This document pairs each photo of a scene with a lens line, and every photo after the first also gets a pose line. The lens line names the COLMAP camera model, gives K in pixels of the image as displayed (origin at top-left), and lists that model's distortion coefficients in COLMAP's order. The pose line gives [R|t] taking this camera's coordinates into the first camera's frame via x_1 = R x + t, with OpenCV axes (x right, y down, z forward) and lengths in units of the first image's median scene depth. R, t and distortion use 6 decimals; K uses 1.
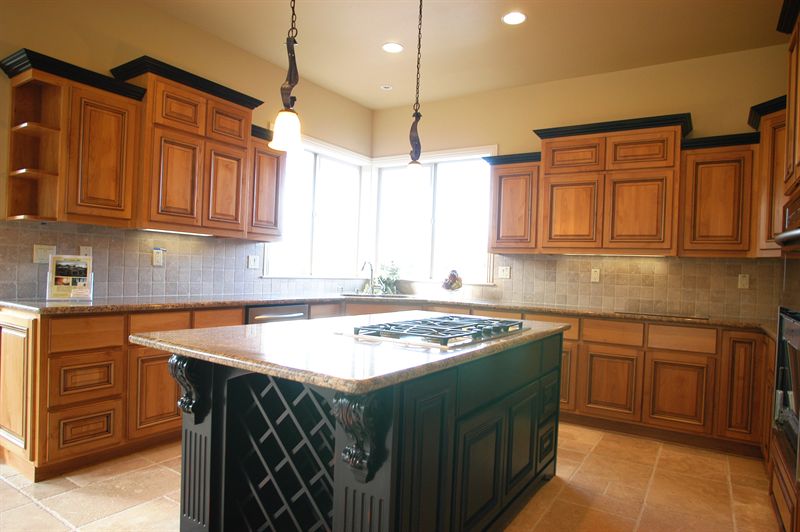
lens RADIAL K [[480.6, 0, 397.1], [0, 480.6, 265.5], [0, 0, 1]] dist [-0.028740, -0.000742]
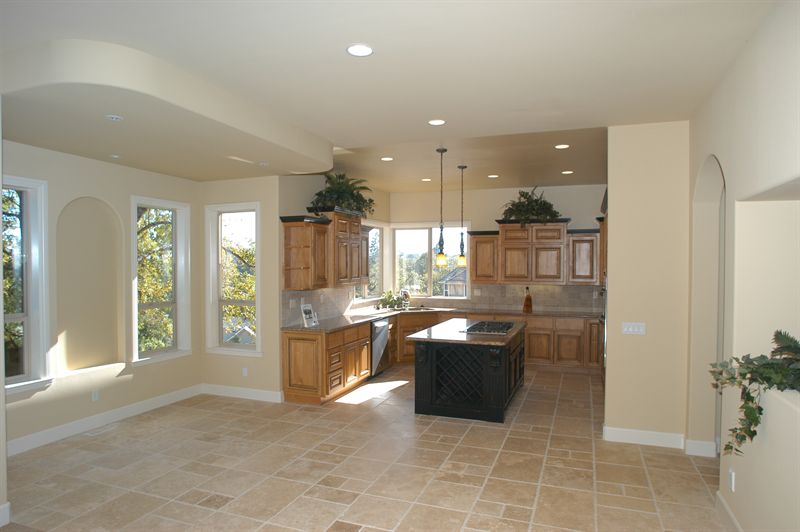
lens RADIAL K [[480.6, 0, 403.1], [0, 480.6, 269.5], [0, 0, 1]] dist [-0.028740, -0.000742]
pose [[0.976331, -0.036240, 0.213223, -0.550731], [0.034510, 0.999334, 0.011829, -0.135245], [-0.213509, -0.004191, 0.976932, -0.890215]]
